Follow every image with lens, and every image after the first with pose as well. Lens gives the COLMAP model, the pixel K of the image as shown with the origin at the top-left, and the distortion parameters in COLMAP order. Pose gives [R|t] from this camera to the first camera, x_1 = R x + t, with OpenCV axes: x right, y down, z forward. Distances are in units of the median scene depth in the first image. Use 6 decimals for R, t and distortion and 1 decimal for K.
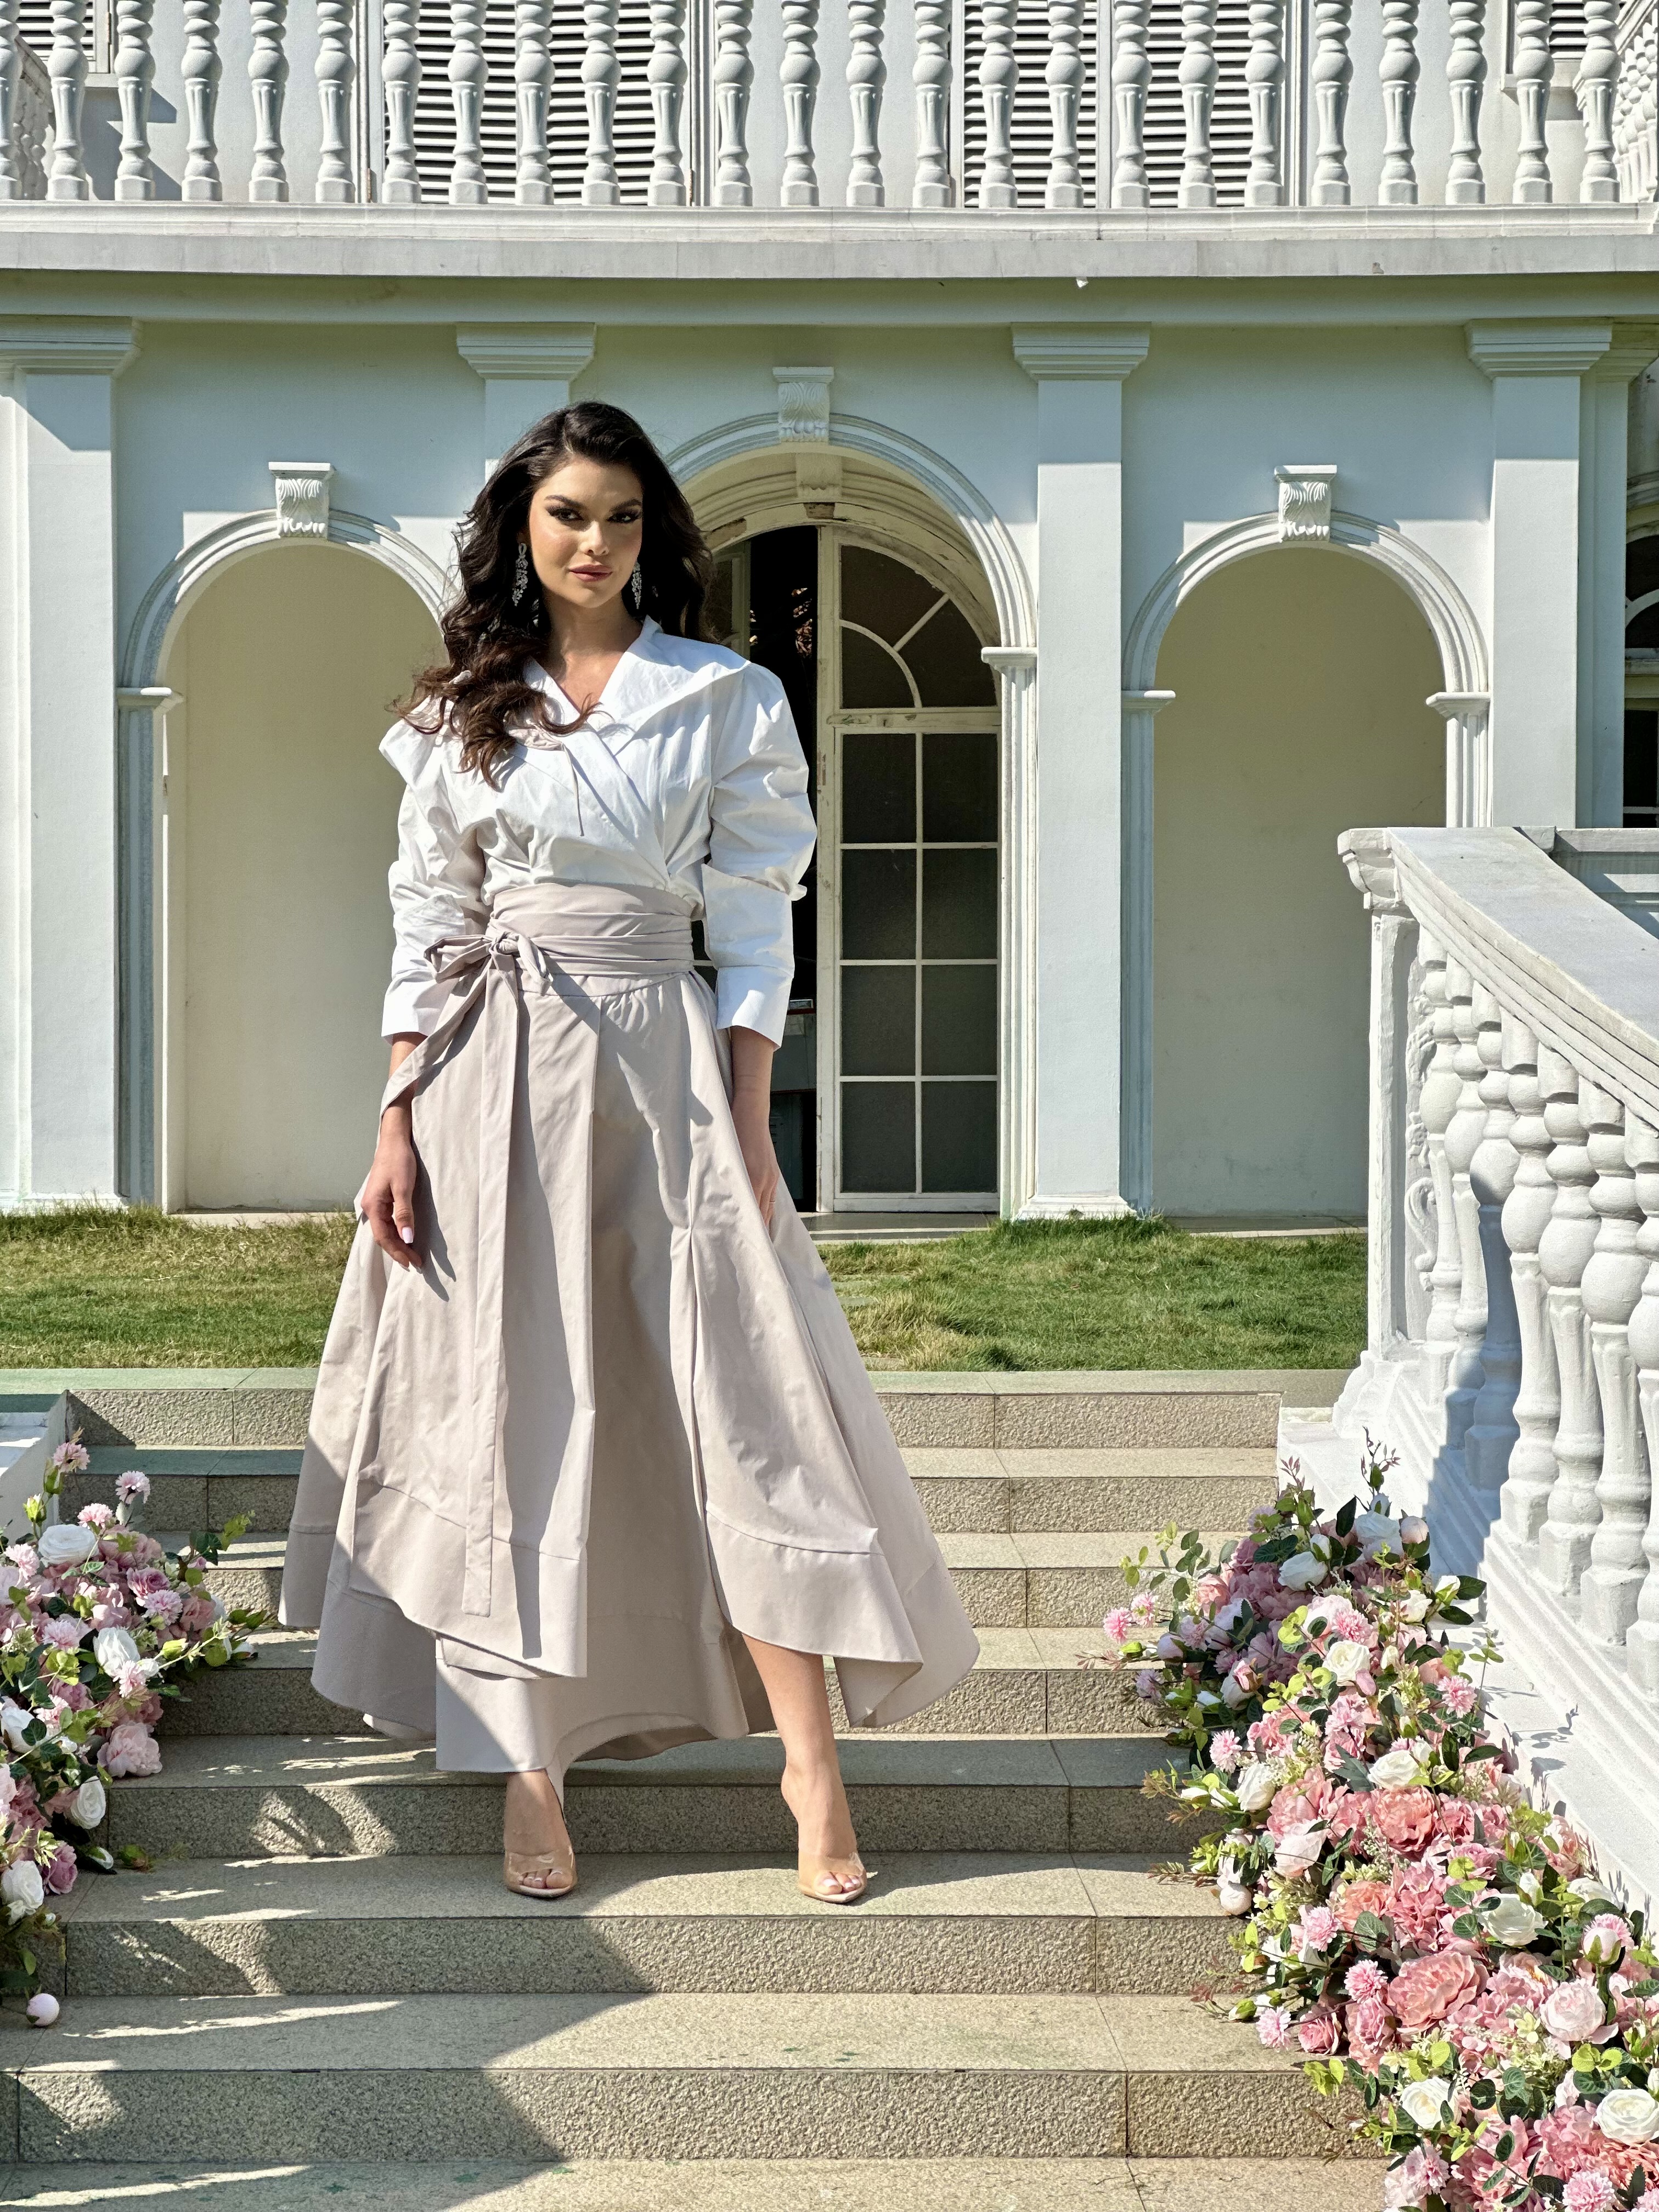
lens RADIAL K [[4913.1, 0, 829.9], [0, 4913.1, 1082.6], [0, 0, 1]] dist [0.205802, 0.000000]
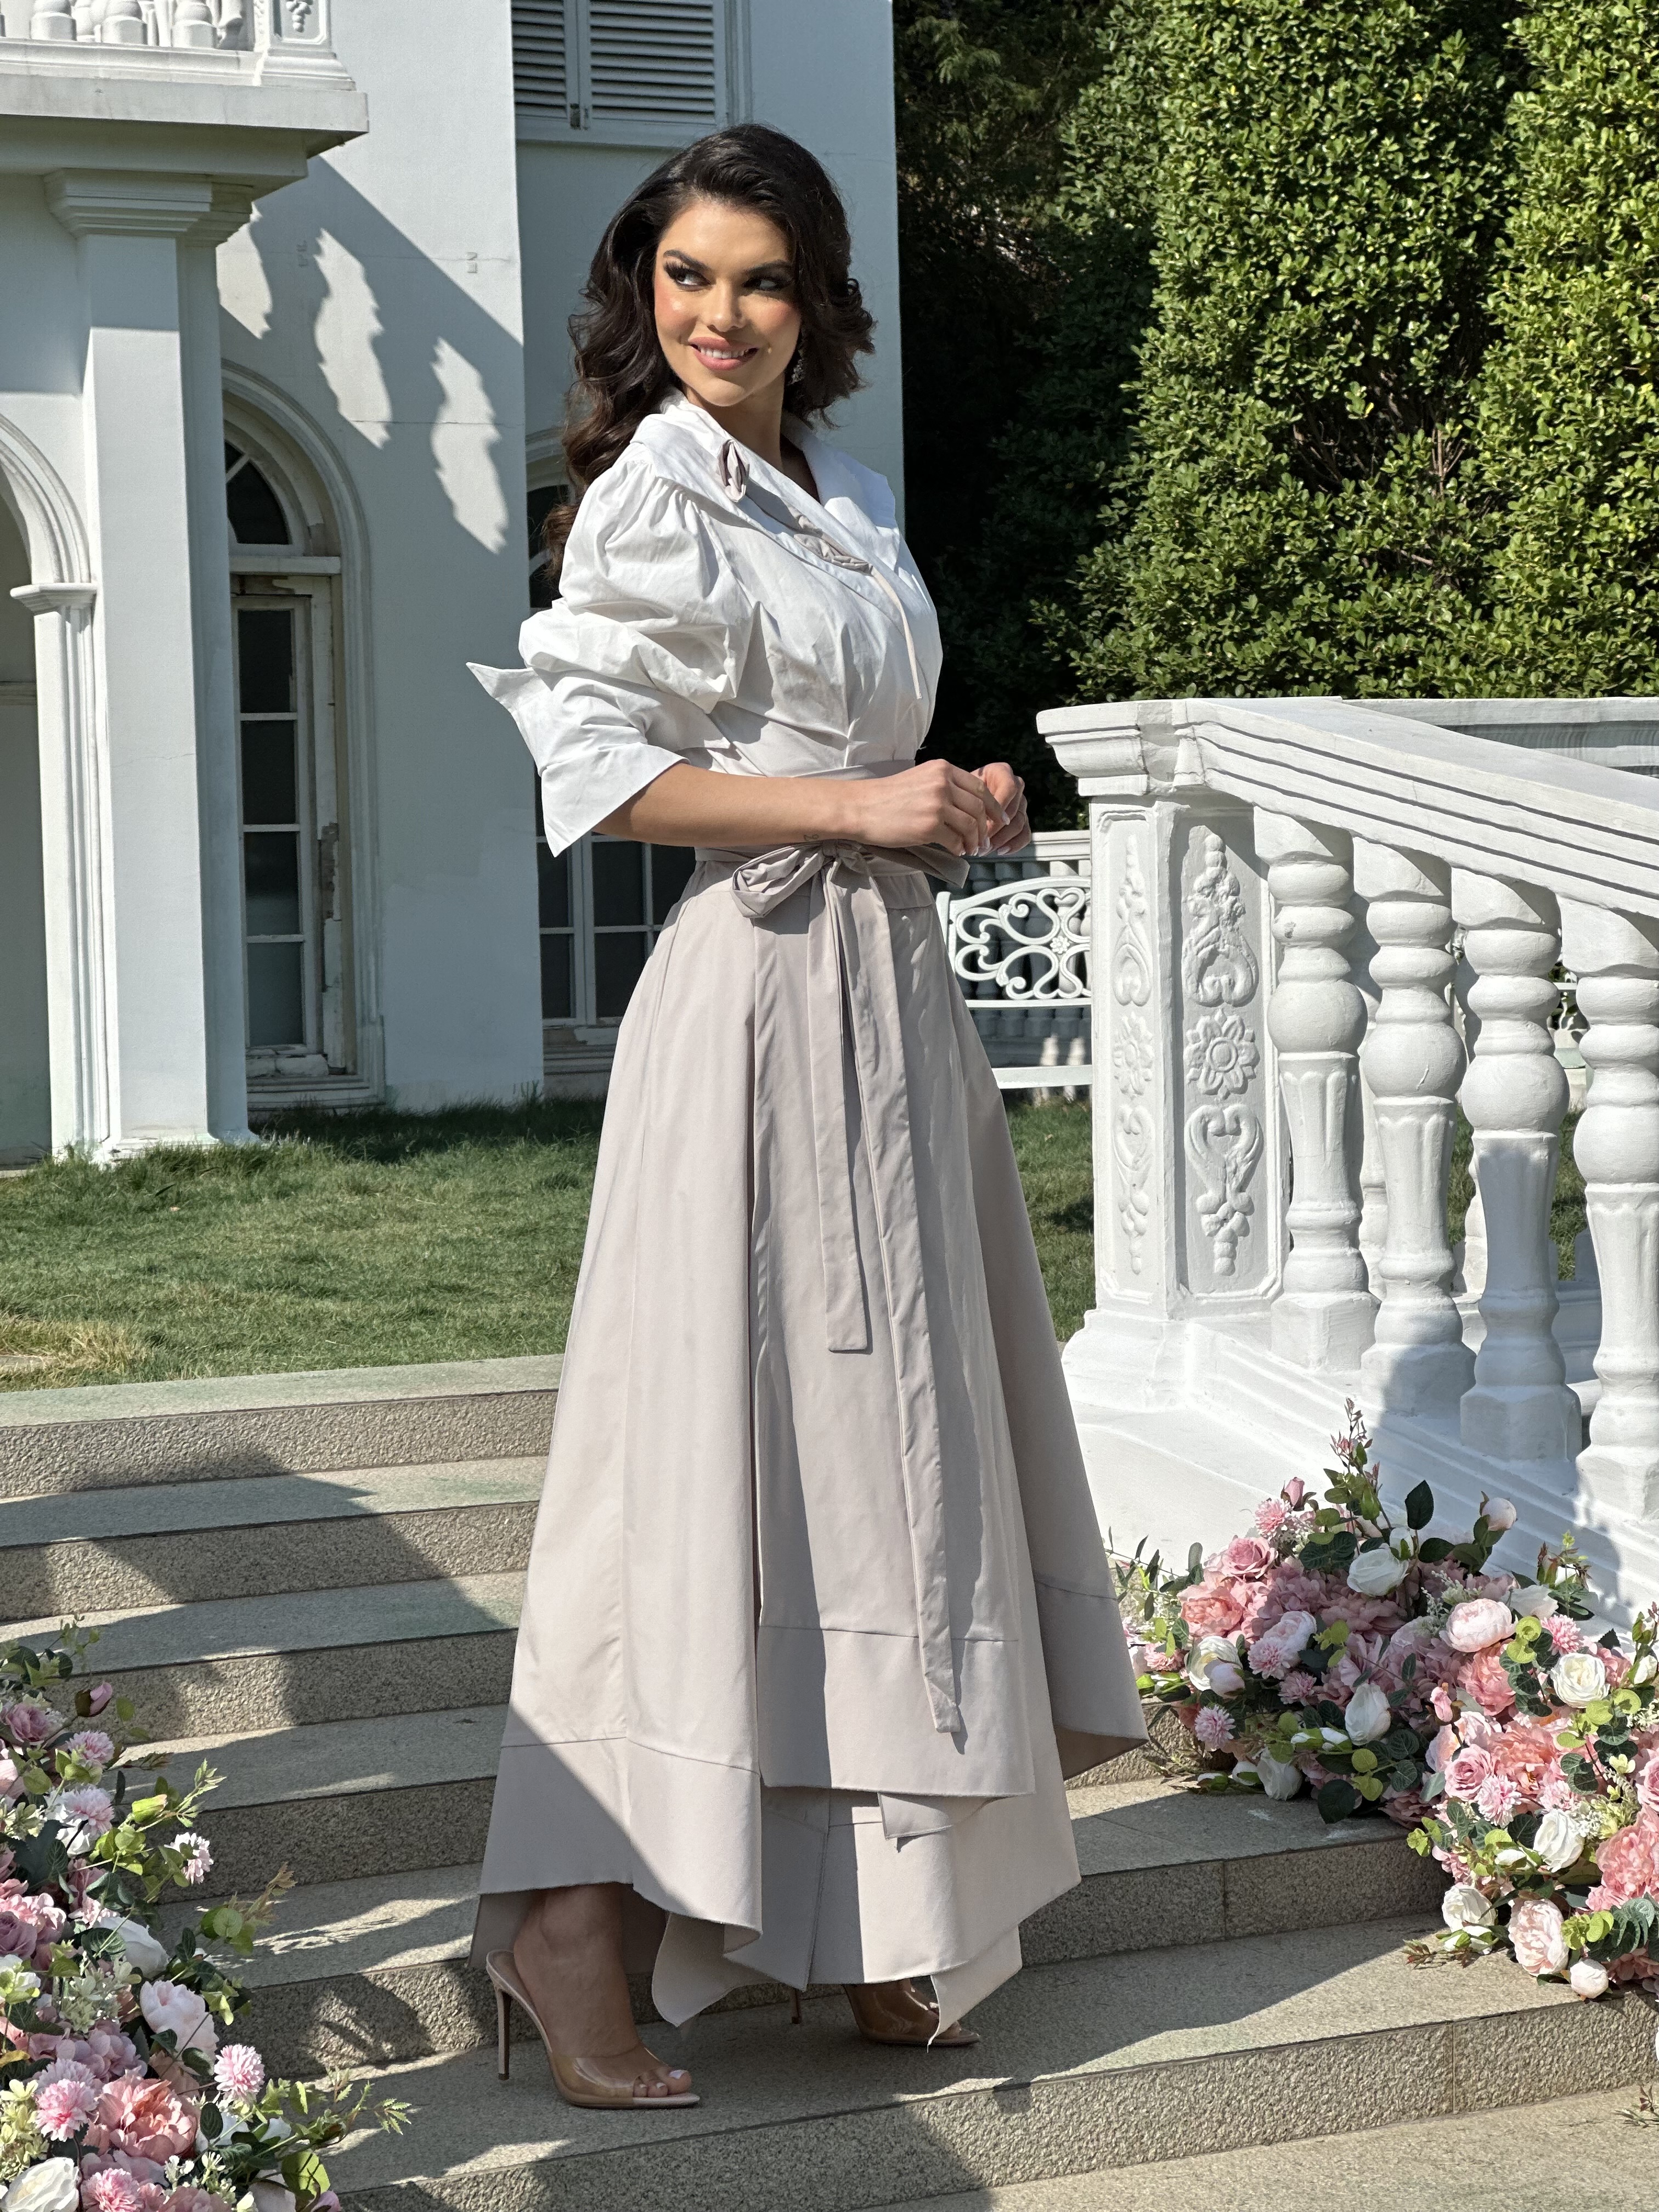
lens RADIAL K [[4913.1, 0, 833.4], [0, 4913.1, 1102.0], [0, 0, 1]] dist [0.205802, 0.000000]
pose [[0.894490, -0.042709, 0.445044, -0.347717], [0.034537, 0.999053, 0.026459, -0.006860], [-0.445753, -0.008297, 0.895118, 0.276540]]
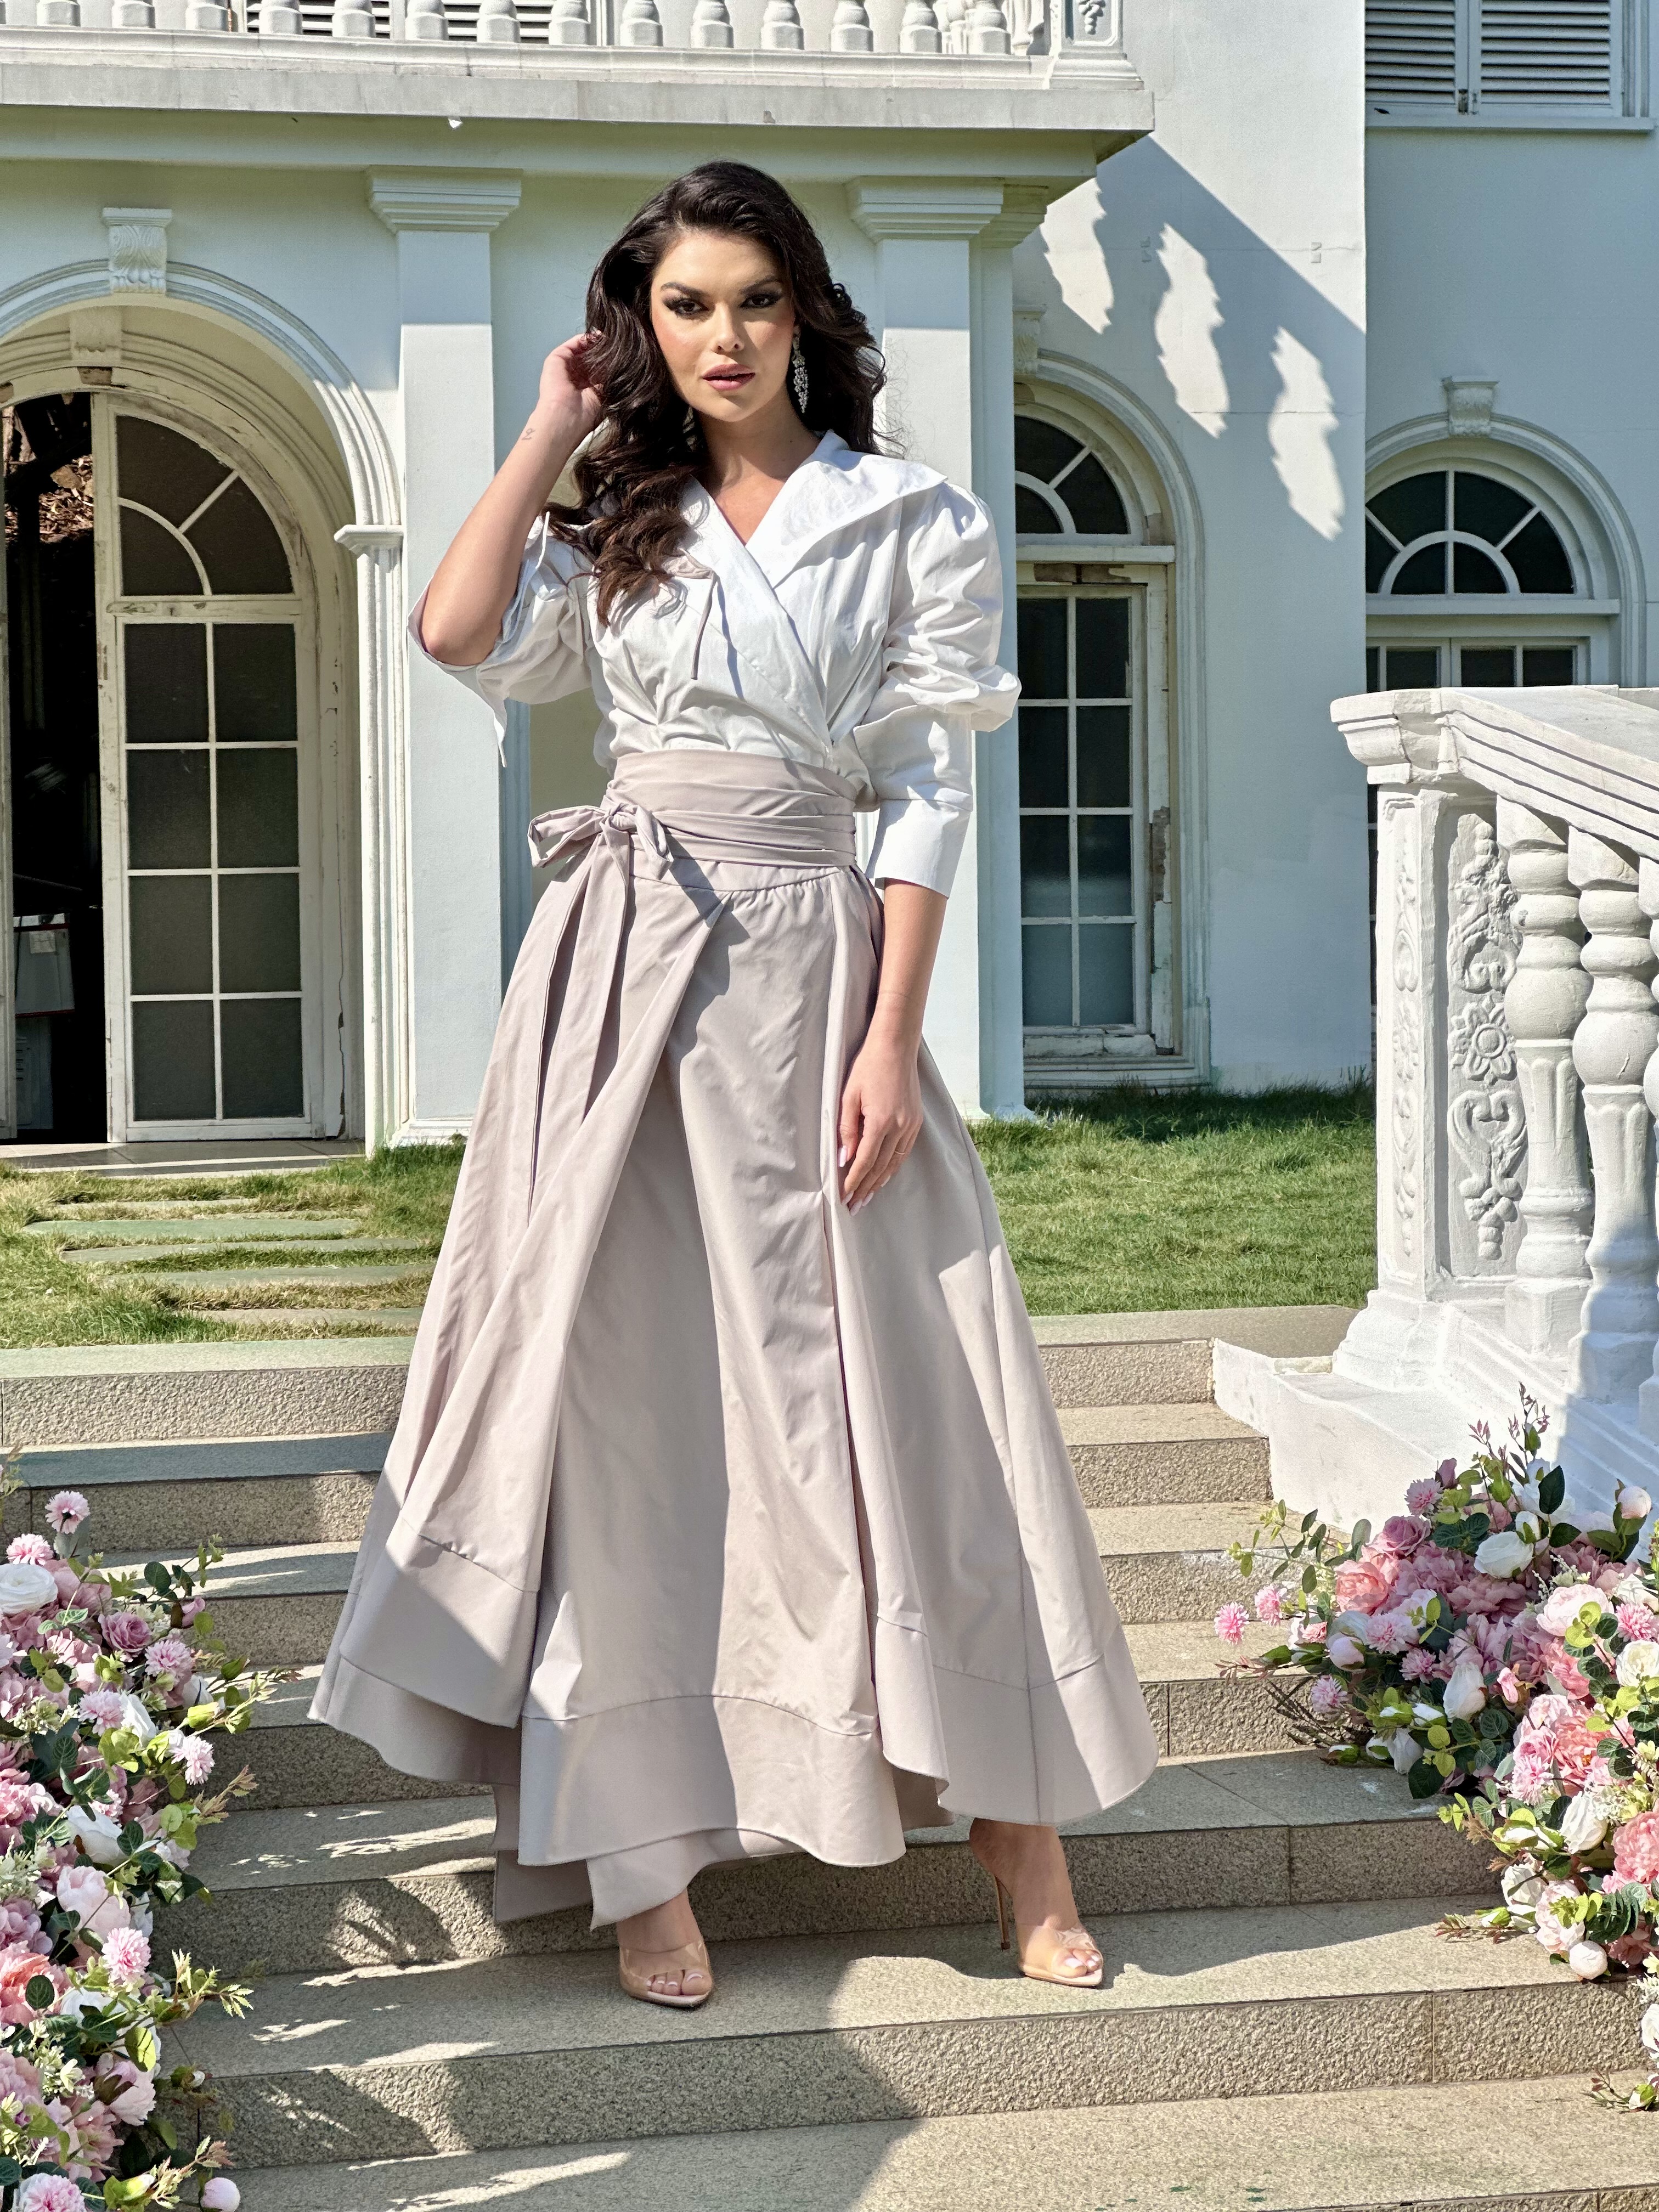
lens RADIAL K [[4913.1, 0, 833.5], [0, 4913.1, 1084.9], [0, 0, 1]] dist [0.205802, 0.000000]
pose [[0.974269, -0.022558, 0.224258, -0.199513], [0.018589, 0.999631, 0.019791, -0.001146], [-0.224621, -0.015113, 0.974329, 0.189288]]
